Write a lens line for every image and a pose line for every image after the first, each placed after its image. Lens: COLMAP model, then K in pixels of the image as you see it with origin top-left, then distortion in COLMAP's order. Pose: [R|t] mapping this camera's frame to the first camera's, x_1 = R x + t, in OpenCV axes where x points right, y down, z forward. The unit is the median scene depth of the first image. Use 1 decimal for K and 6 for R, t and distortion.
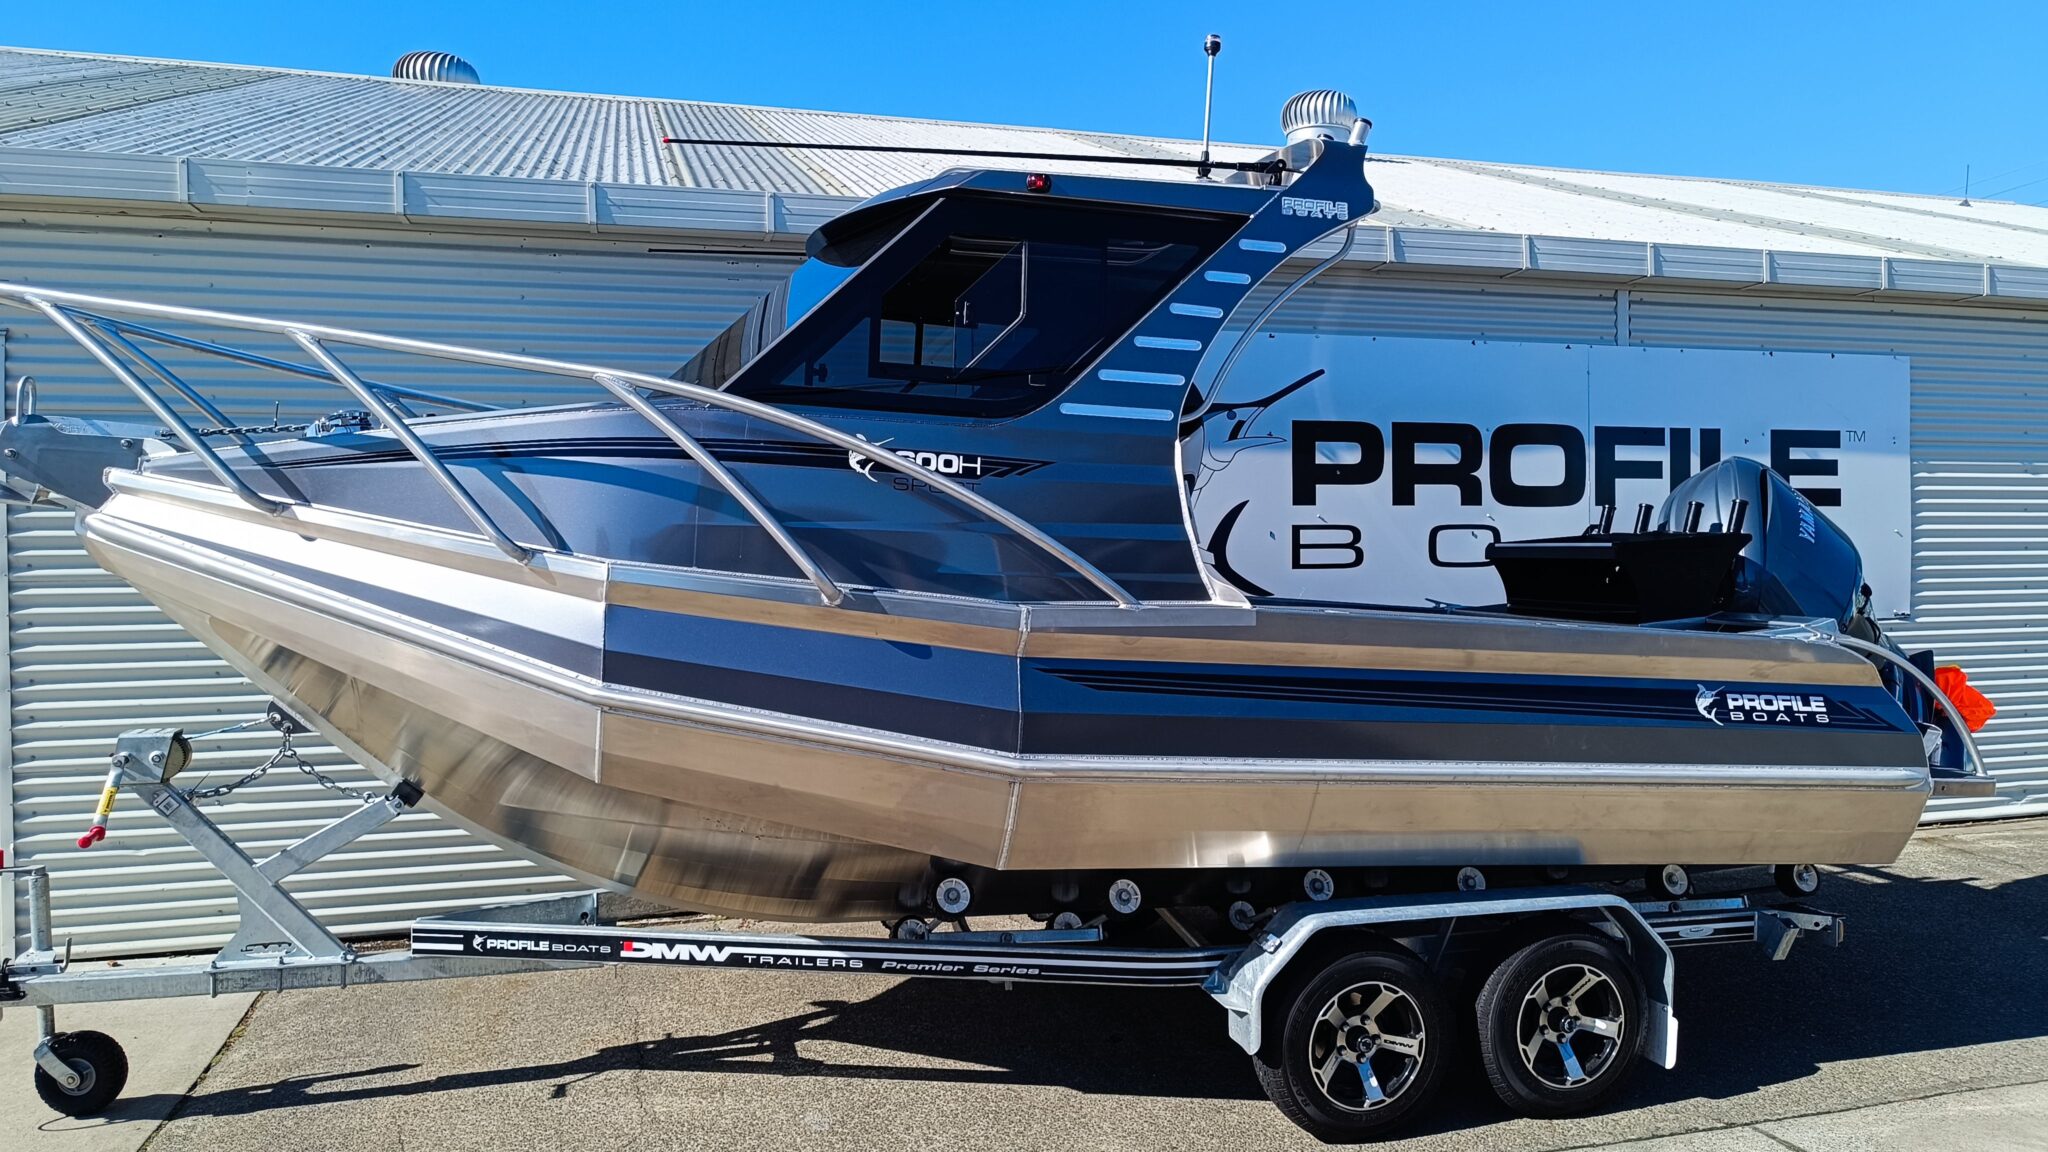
lens RADIAL K [[1417.2, 0, 983.2], [0, 1417.2, 583.8], [0, 0, 1]] dist [0.002062, 0.002098]
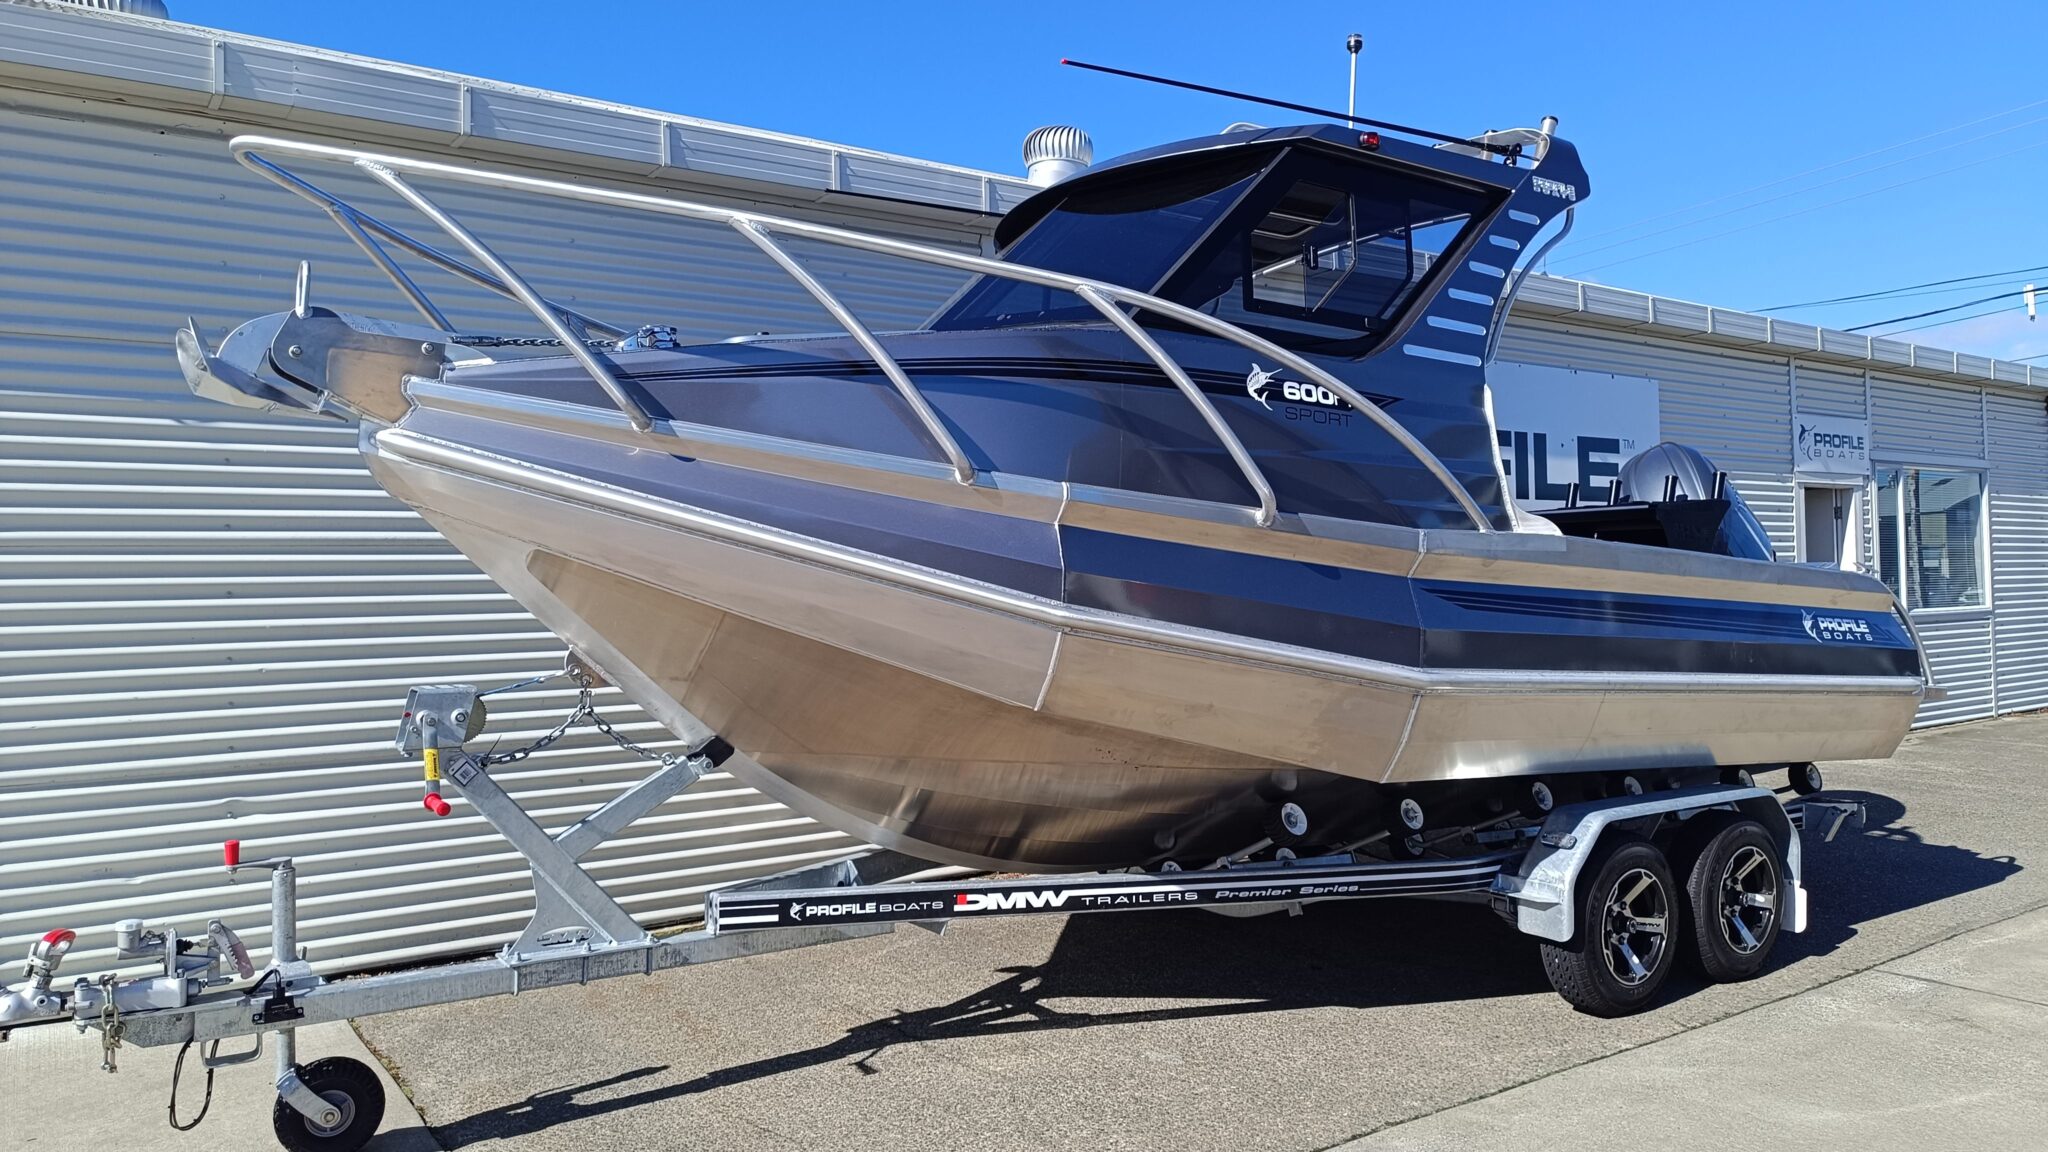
lens RADIAL K [[1428.5, 0, 1024.0], [0, 1428.5, 576.0], [0, 0, 1]] dist [0.008863, -0.008949]
pose [[0.944432, -0.007624, 0.328617, -0.521843], [0.018866, 0.999340, -0.031035, 0.068421], [-0.328164, 0.035510, 0.943953, 0.070890]]
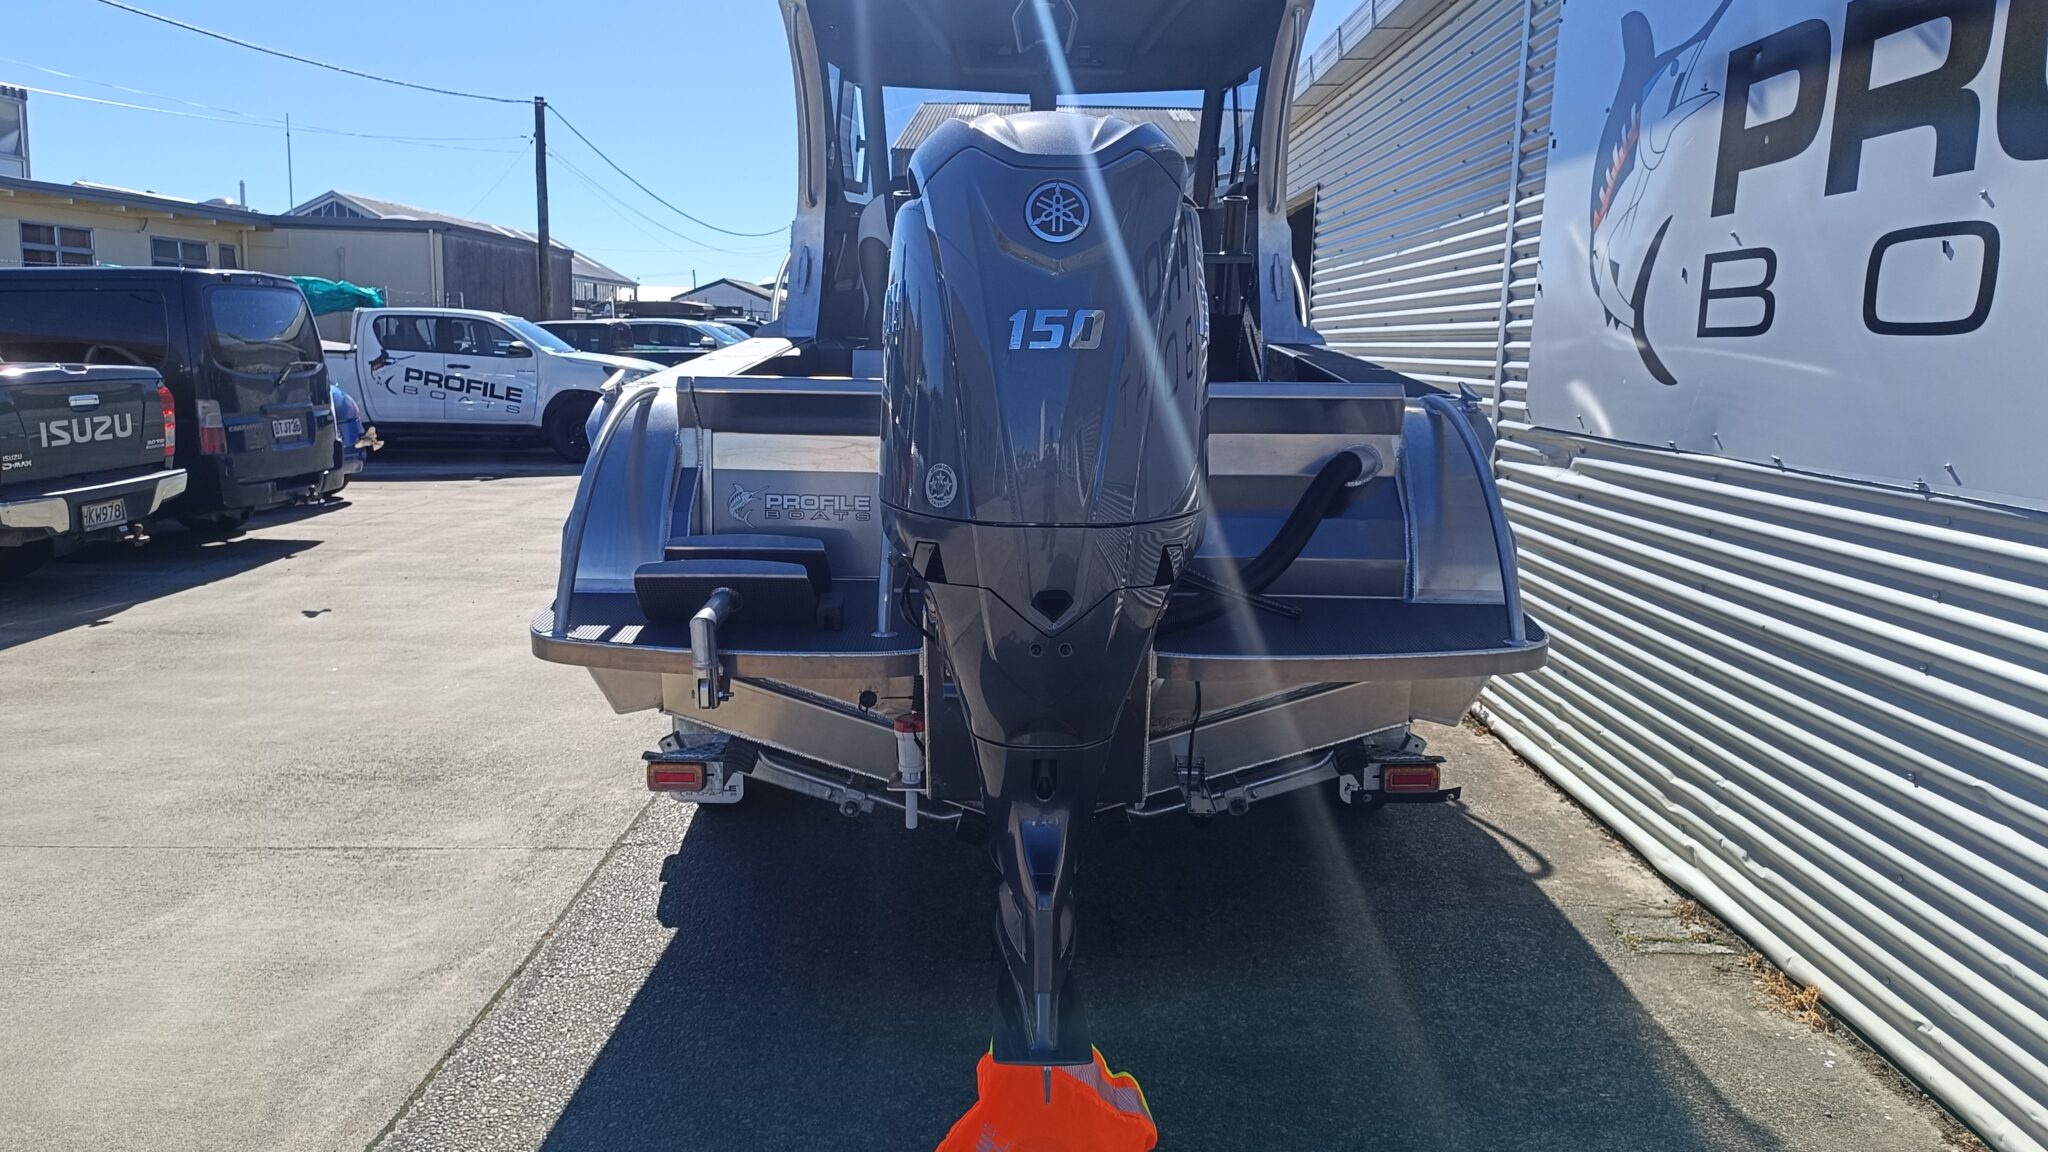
lens RADIAL K [[1428.5, 0, 1024.0], [0, 1428.5, 576.0], [0, 0, 1]] dist [0.008863, -0.008949]
pose [[-0.262137, 0.154937, -0.952512, 1.361738], [-0.052301, 0.983296, 0.174338, -0.003567], [0.963612, 0.095517, -0.249655, 1.473657]]
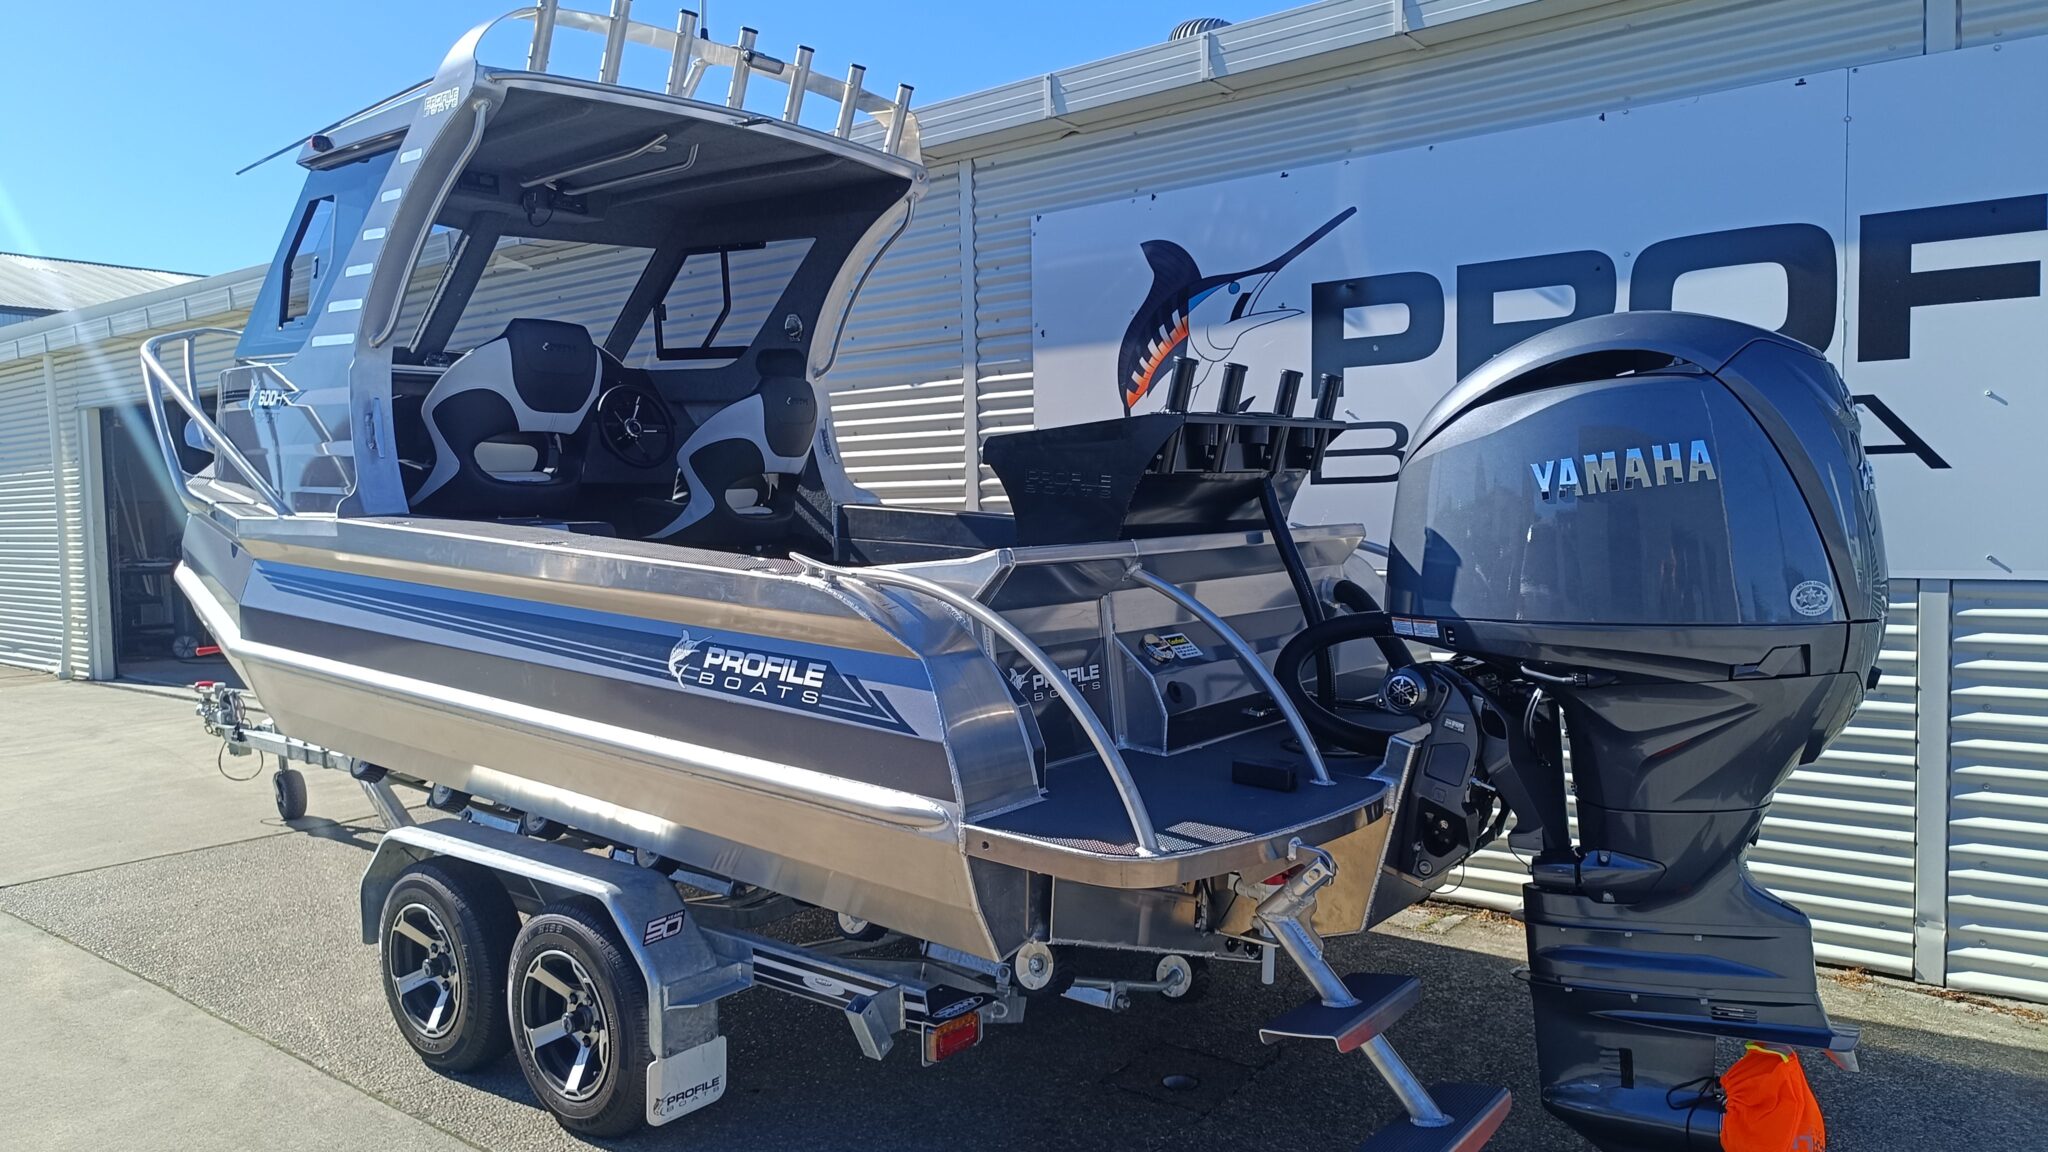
lens RADIAL K [[1428.5, 0, 1024.0], [0, 1428.5, 576.0], [0, 0, 1]] dist [0.008863, -0.008949]
pose [[0.583655, 0.036065, -0.811200, 1.219571], [-0.003831, 0.999124, 0.041663, 0.011425], [0.811992, -0.021209, 0.583283, 0.719022]]
